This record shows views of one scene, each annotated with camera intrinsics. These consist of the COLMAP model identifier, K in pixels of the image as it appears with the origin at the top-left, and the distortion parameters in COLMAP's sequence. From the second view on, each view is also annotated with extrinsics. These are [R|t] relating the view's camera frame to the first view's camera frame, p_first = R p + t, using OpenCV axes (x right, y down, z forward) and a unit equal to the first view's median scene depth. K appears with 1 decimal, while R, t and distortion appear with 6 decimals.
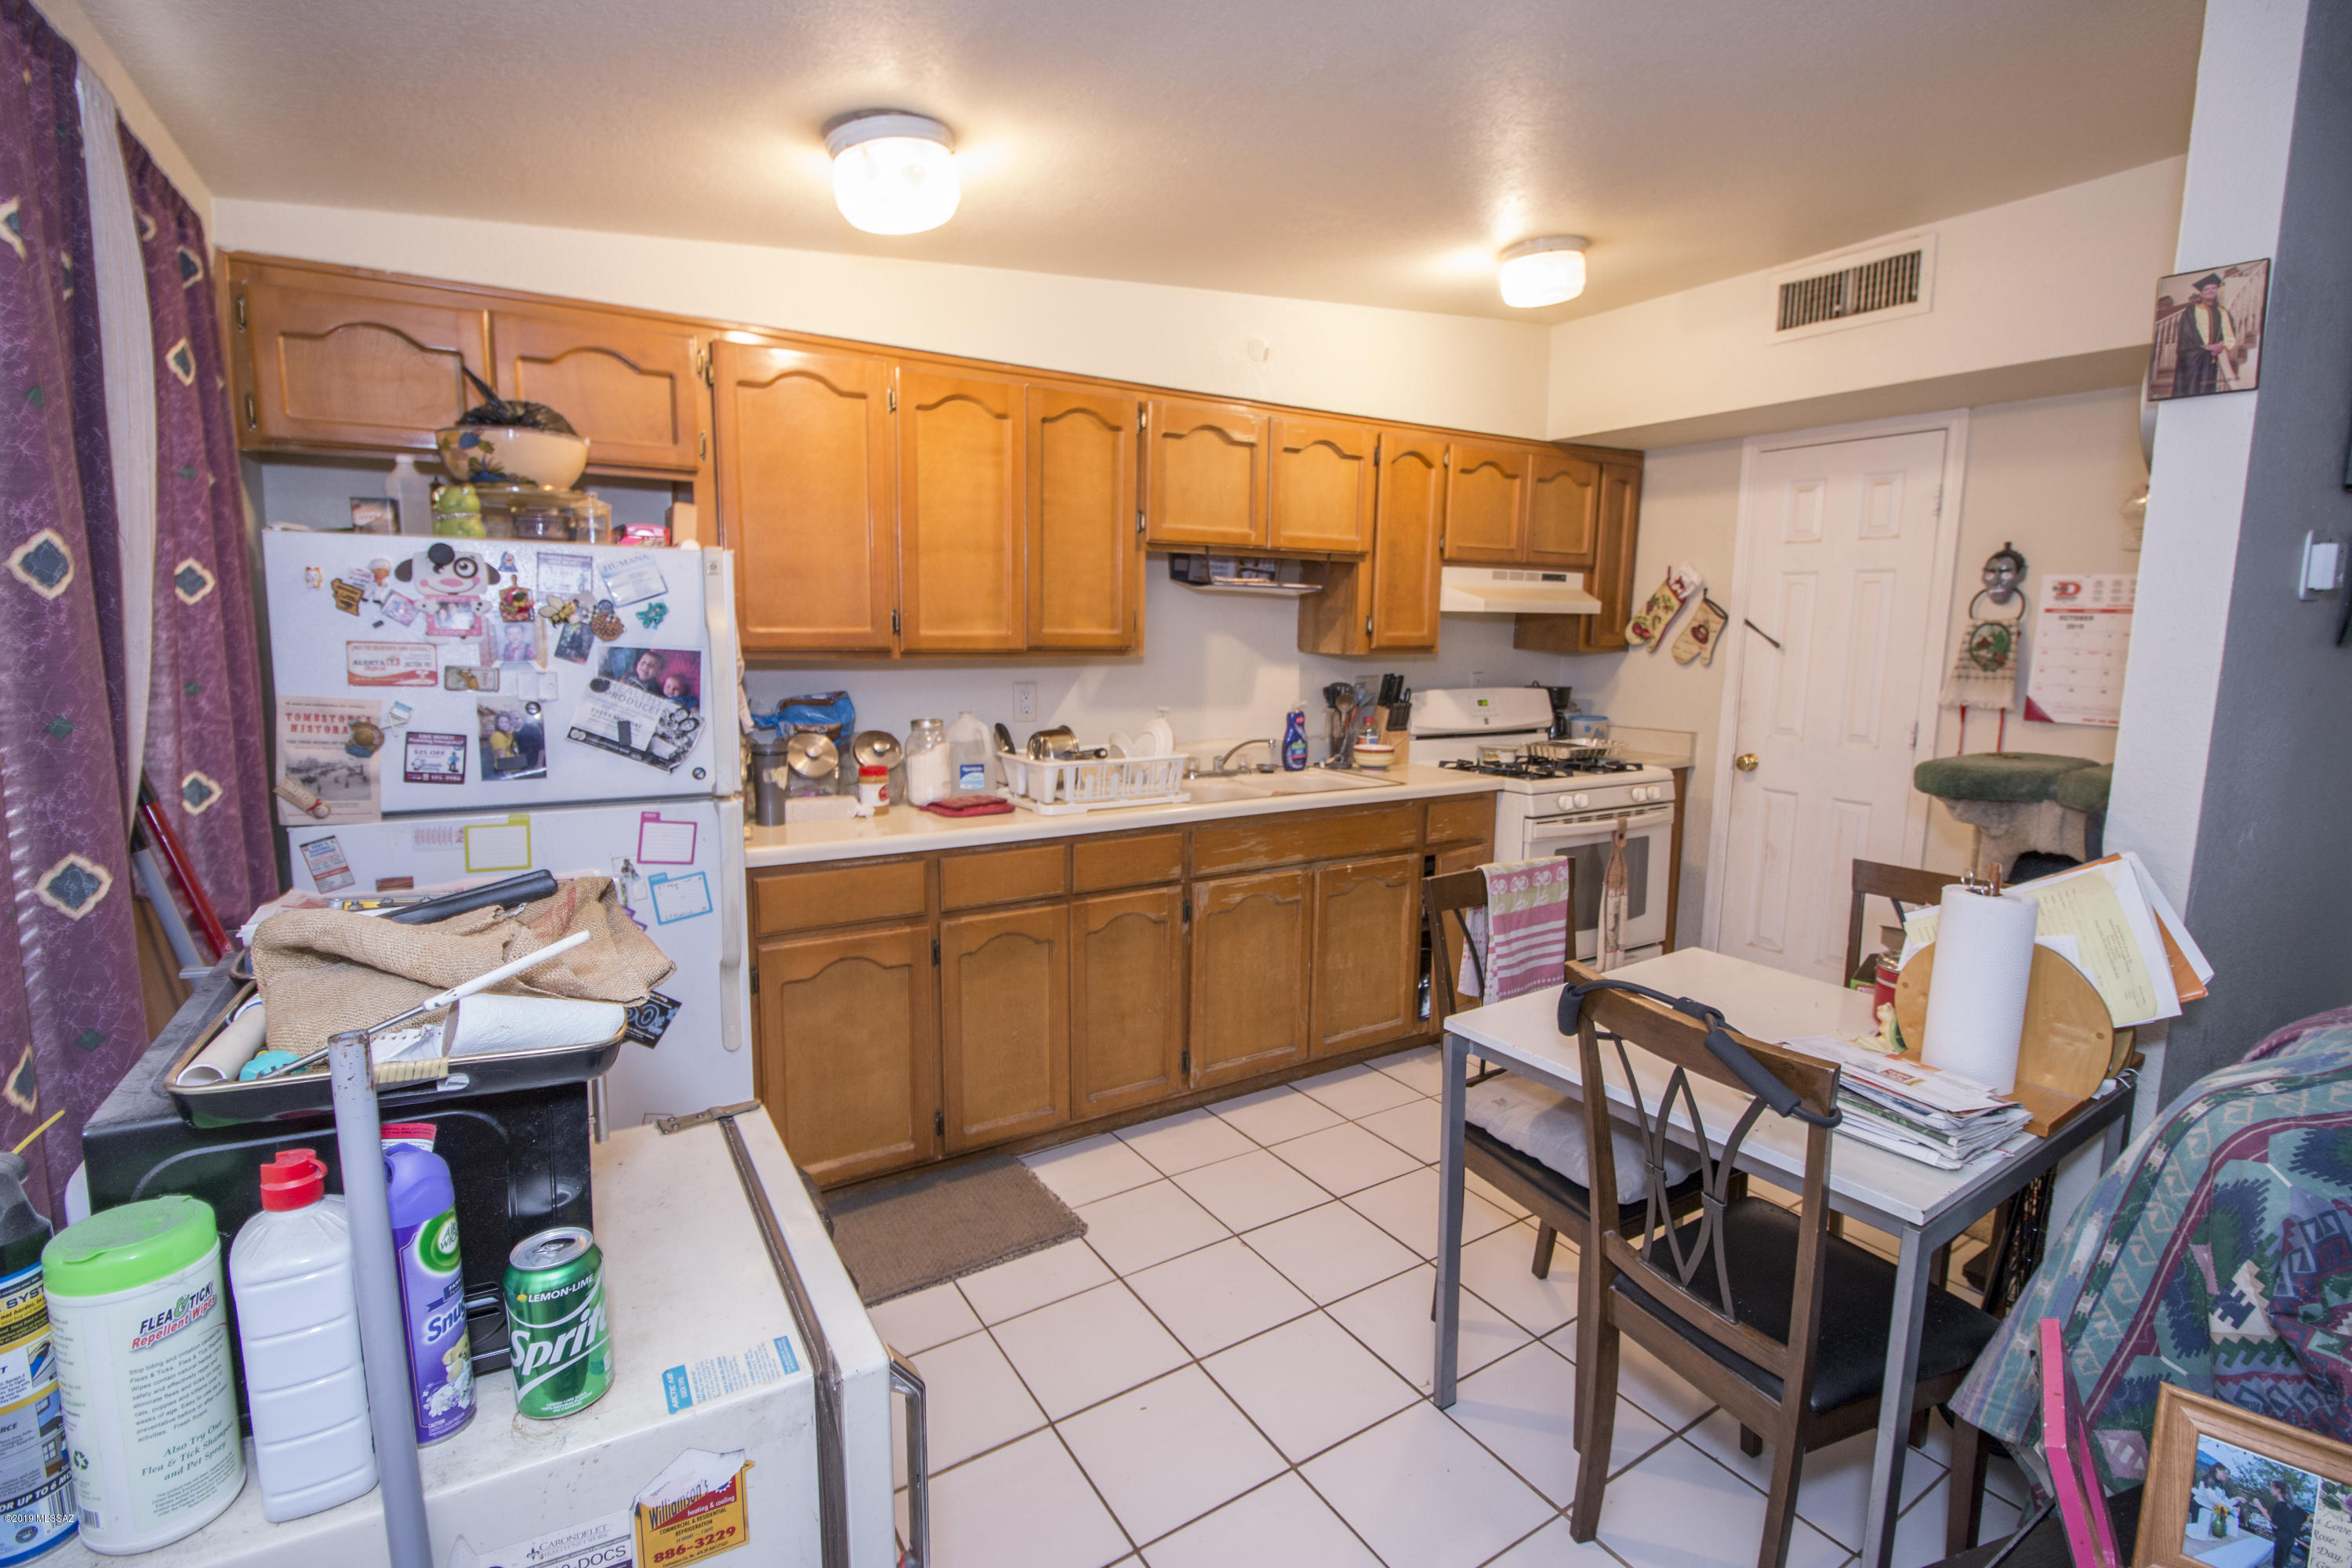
lens RADIAL K [[1082.5, 0, 1185.5], [0, 1082.5, 771.2], [0, 0, 1]] dist [0.003221, -0.016079]
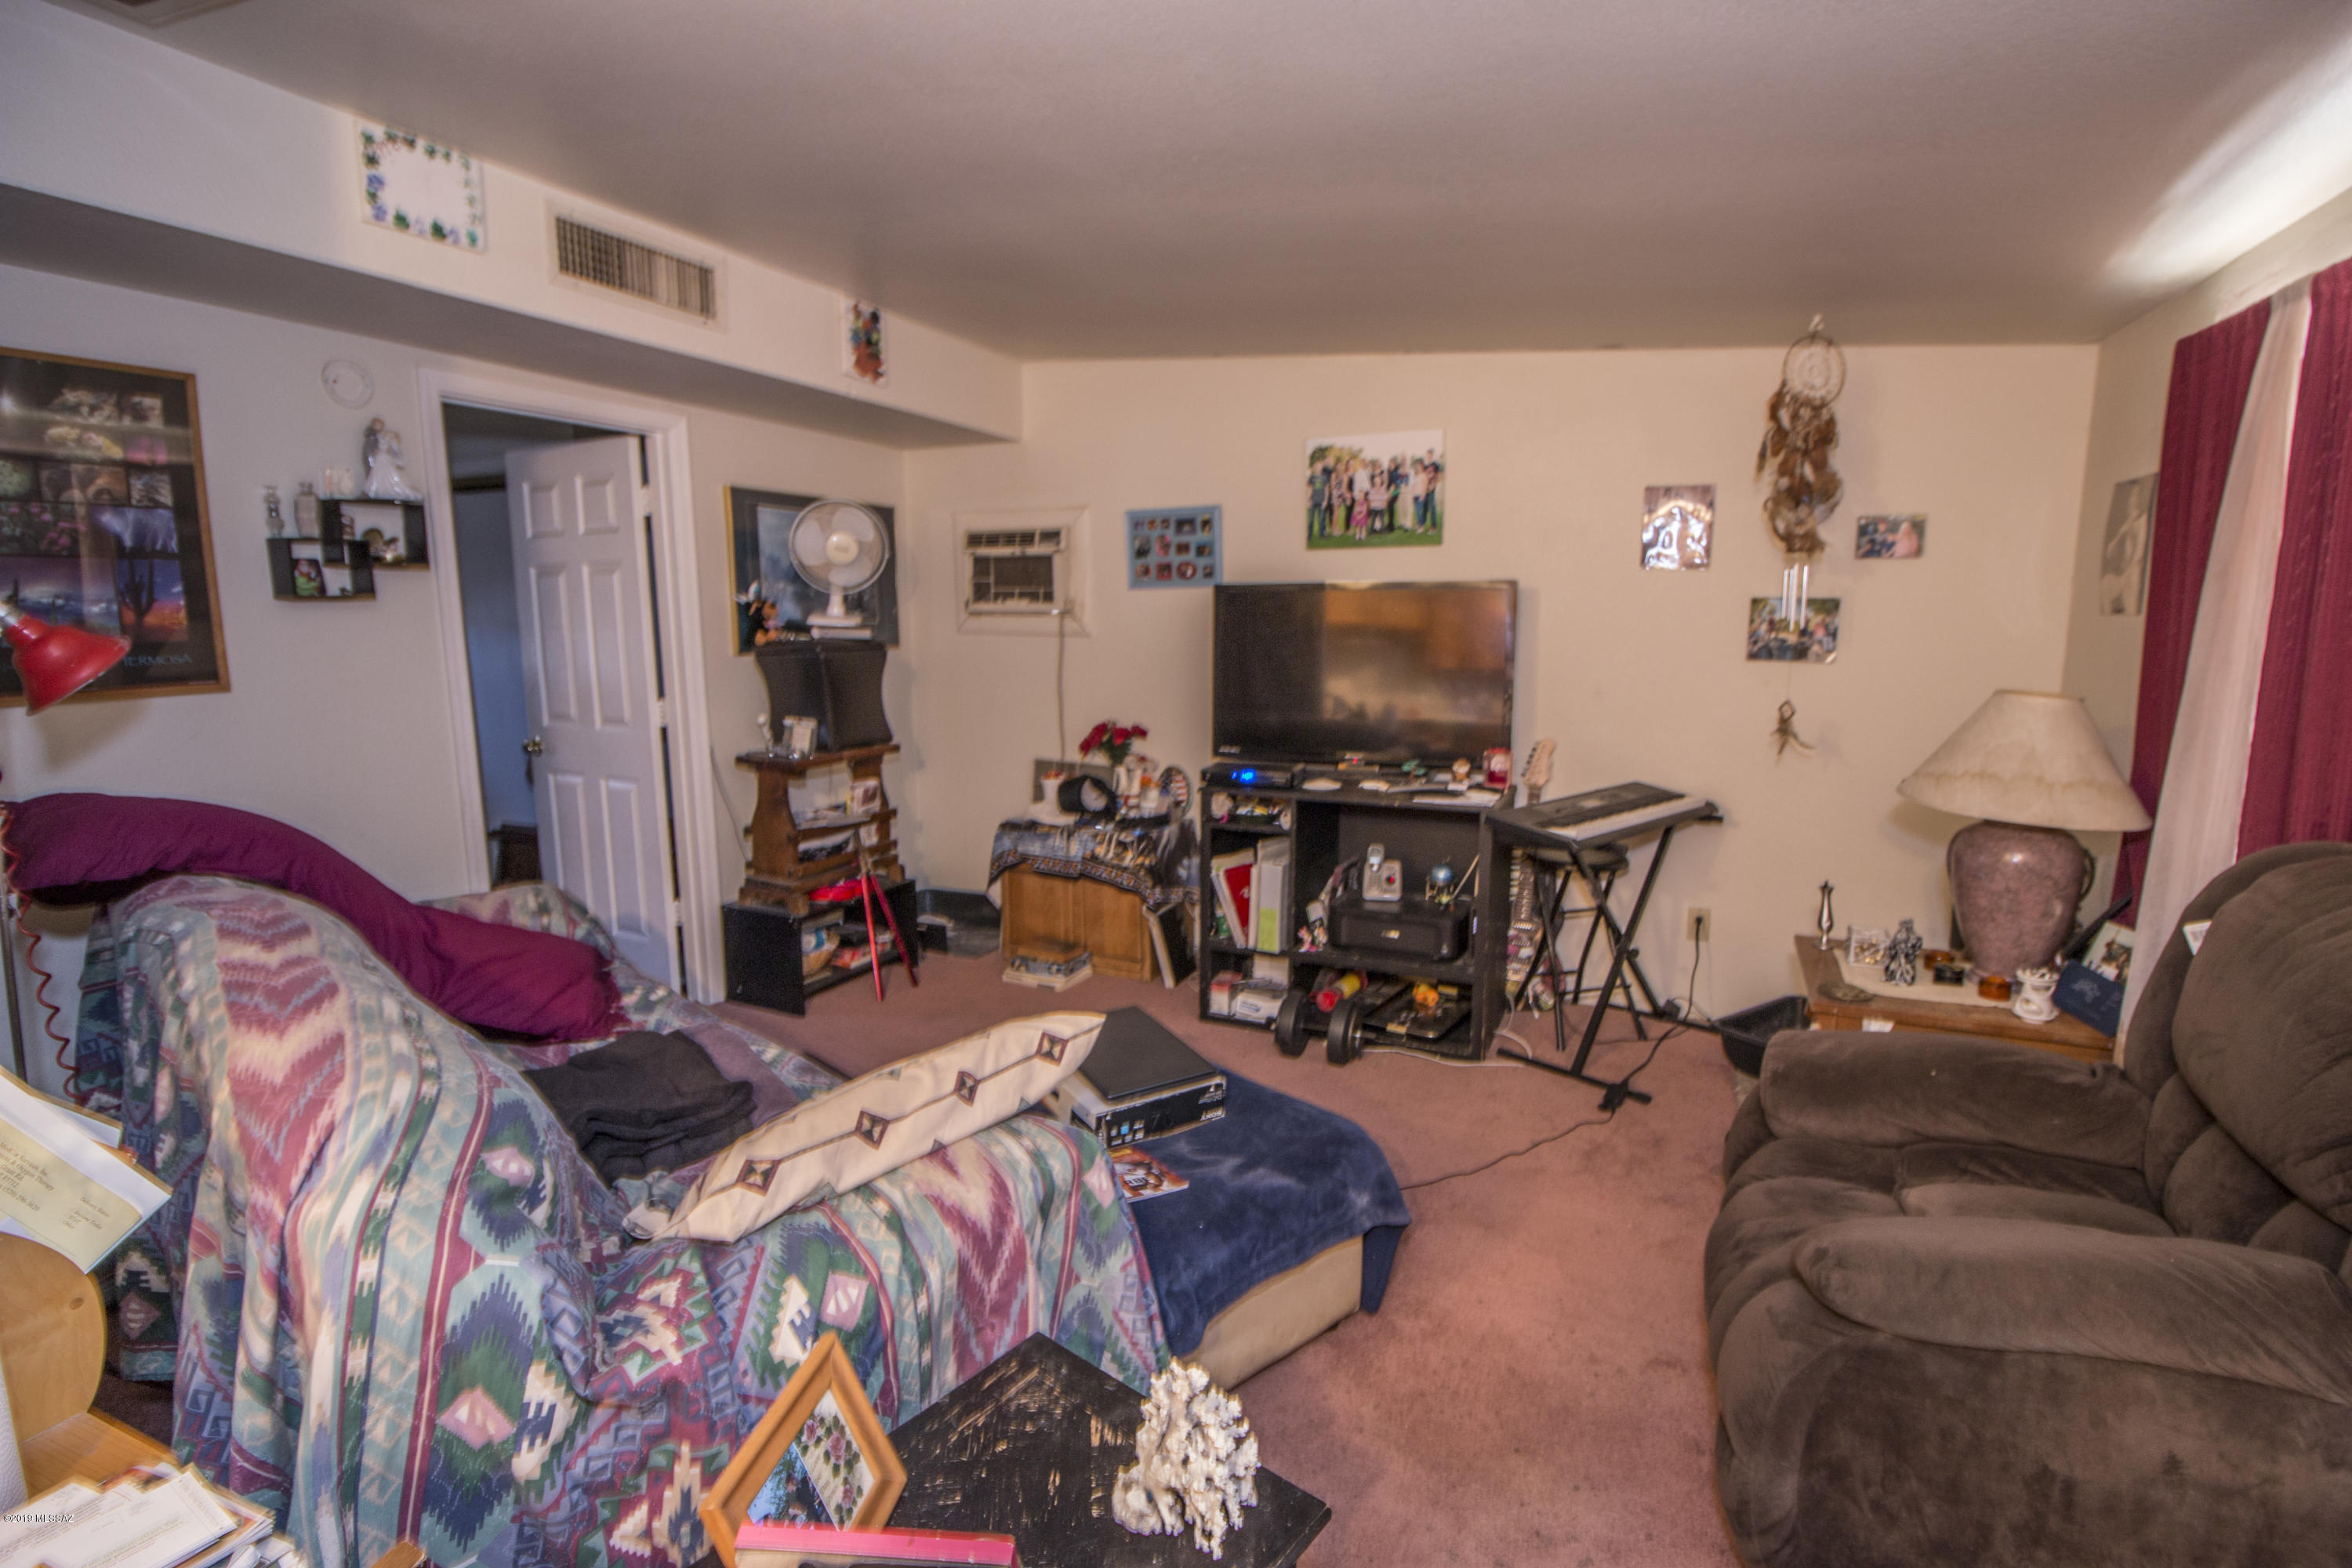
lens RADIAL K [[1082.5, 0, 1185.5], [0, 1082.5, 771.2], [0, 0, 1]] dist [0.003221, -0.016079]
pose [[-0.556602, -0.128376, 0.820801, 0.025247], [0.113340, 0.967018, 0.228103, -0.049395], [-0.823011, 0.219992, -0.523694, 0.338208]]
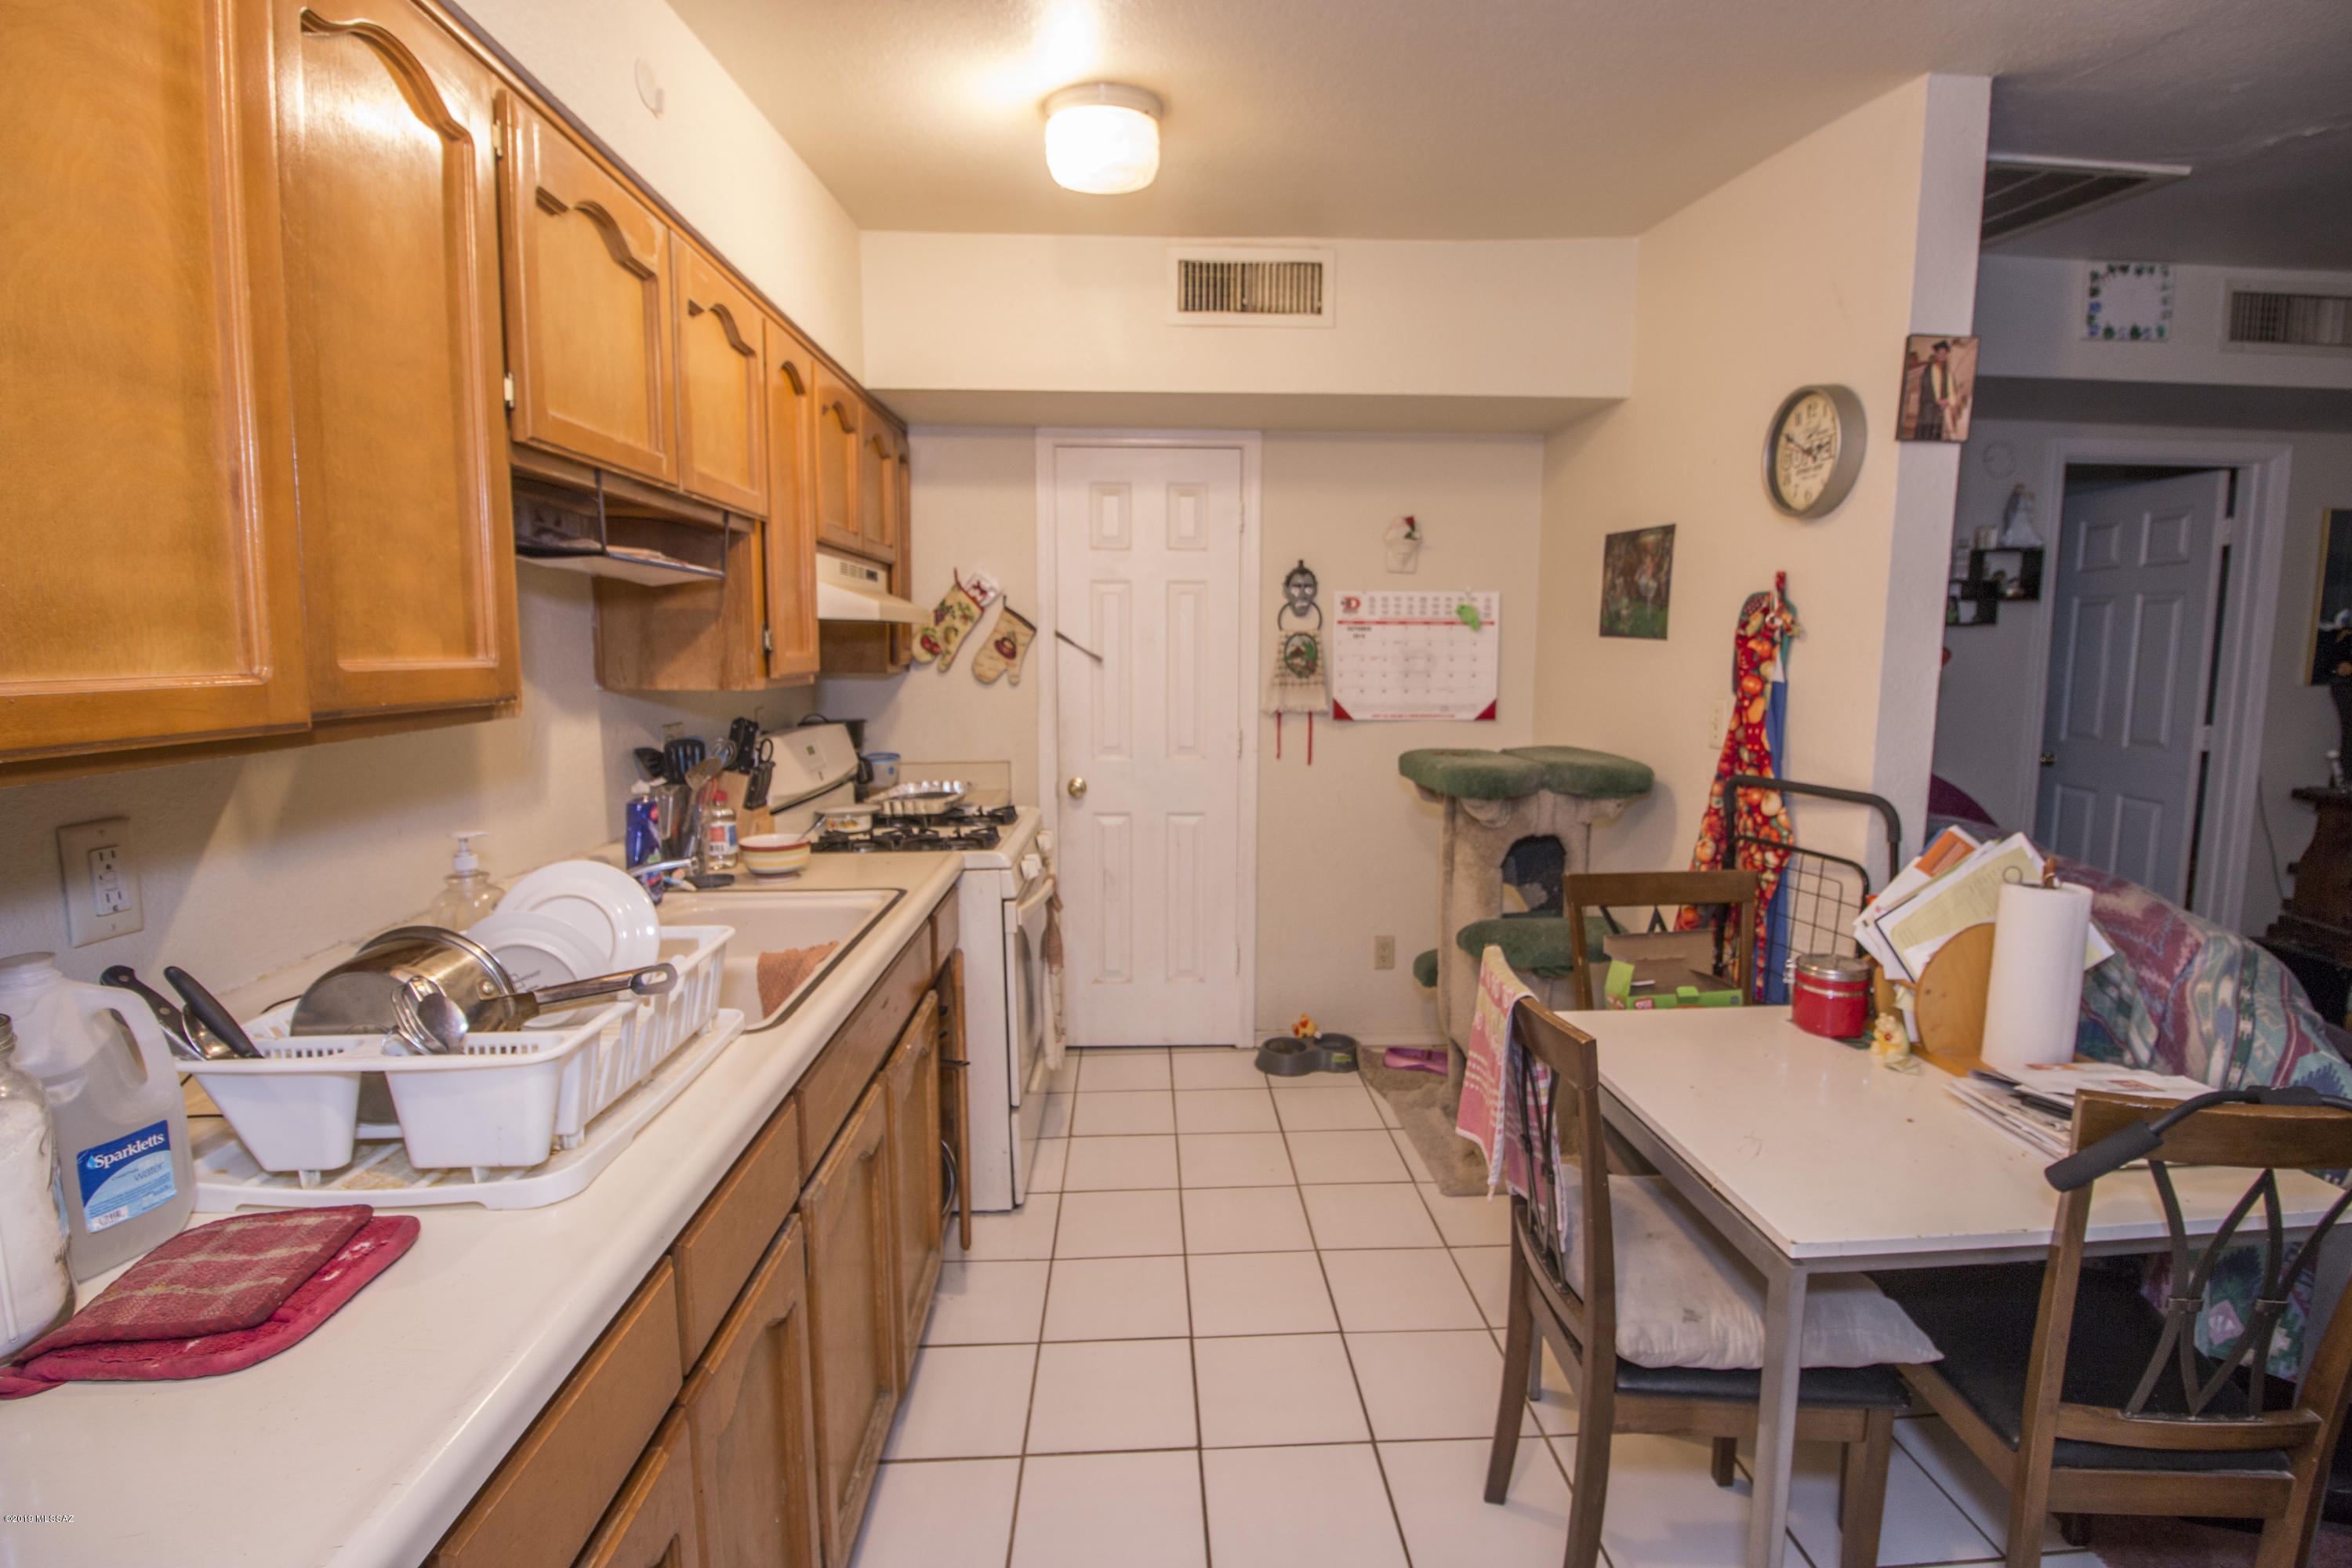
lens RADIAL K [[1082.5, 0, 1185.5], [0, 1082.5, 771.2], [0, 0, 1]] dist [0.003221, -0.016079]
pose [[0.490780, -0.111817, 0.864078, -0.269901], [0.121966, 0.990783, 0.058938, -0.078214], [-0.862704, 0.076463, 0.499895, 0.563763]]
